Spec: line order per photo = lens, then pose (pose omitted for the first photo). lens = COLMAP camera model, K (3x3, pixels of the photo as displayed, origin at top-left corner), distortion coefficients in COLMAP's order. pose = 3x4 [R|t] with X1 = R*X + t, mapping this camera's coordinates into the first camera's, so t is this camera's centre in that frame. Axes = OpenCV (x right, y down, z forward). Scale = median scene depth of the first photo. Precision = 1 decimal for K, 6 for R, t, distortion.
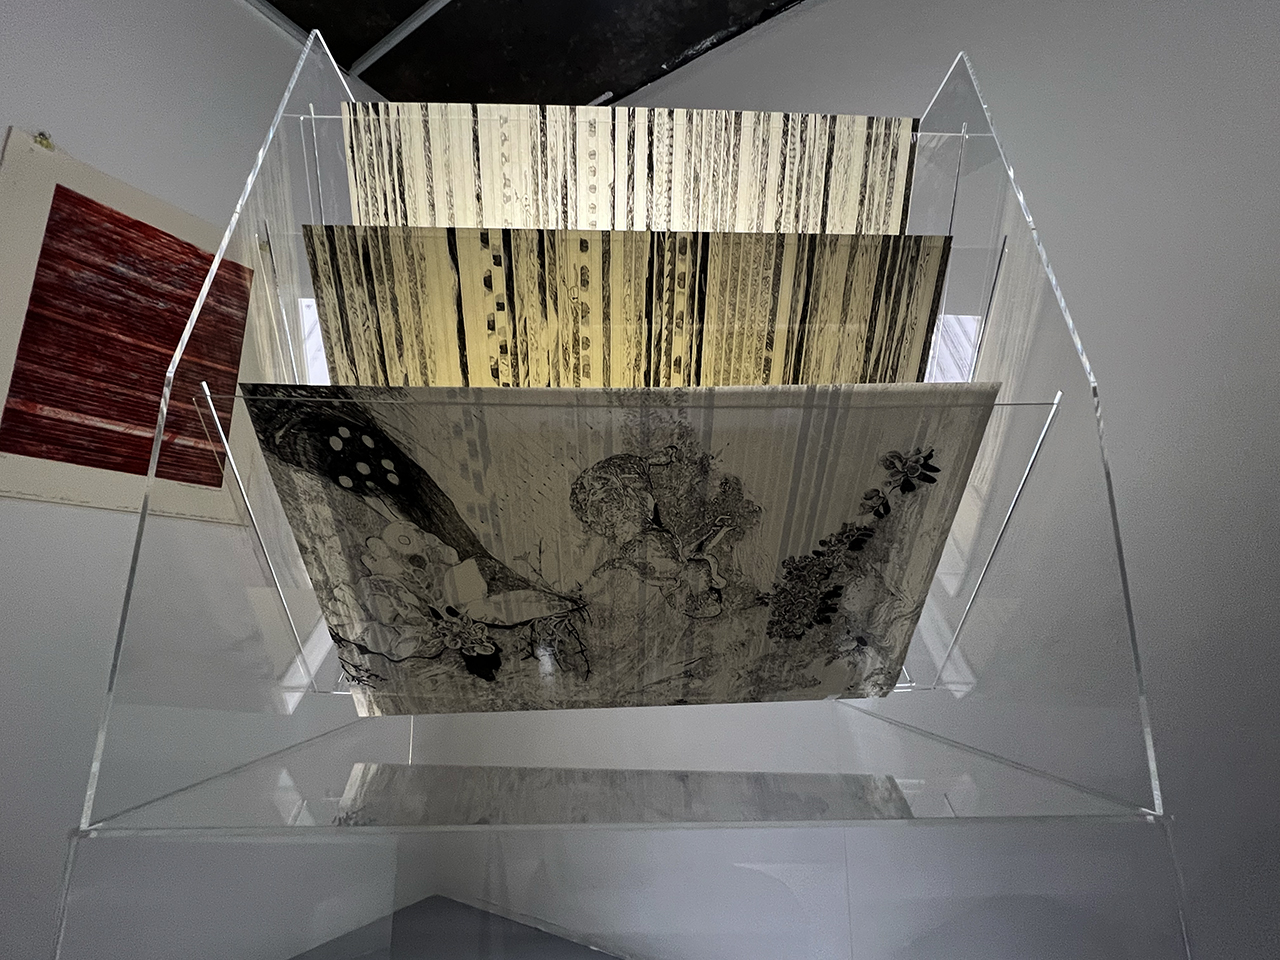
lens RADIAL K [[643.0, 0, 640.6], [0, 643.0, 480.8], [0, 0, 1]] dist [0.001148, -0.000088]
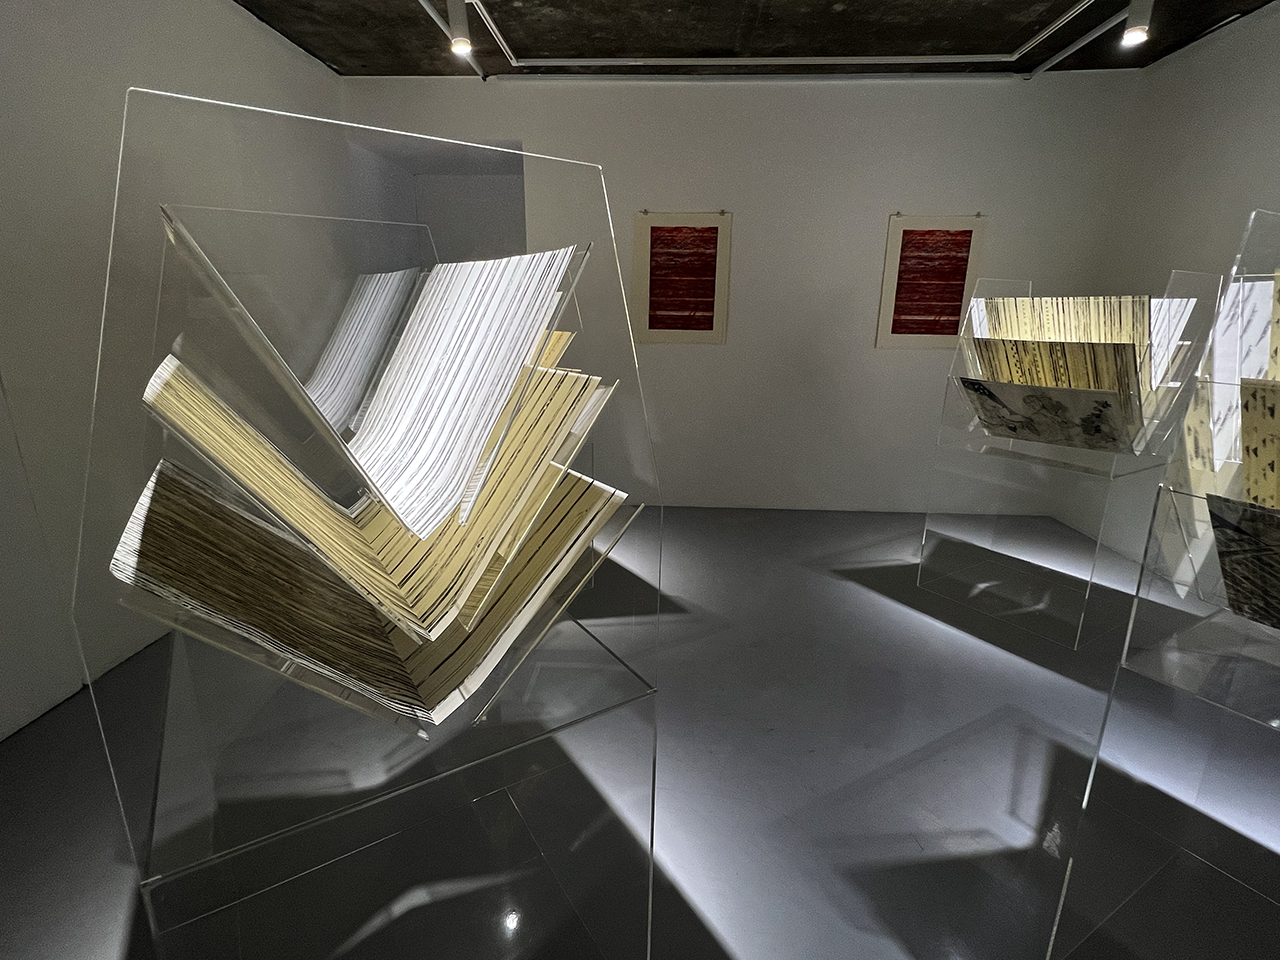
lens RADIAL K [[643.0, 0, 640.8], [0, 643.0, 481.1], [0, 0, 1]] dist [0.001148, -0.000088]
pose [[0.526016, 0.229474, -0.818931, 2.244885], [0.168959, 0.915522, 0.365065, -1.513238], [0.833522, -0.330396, 0.442808, -3.384777]]
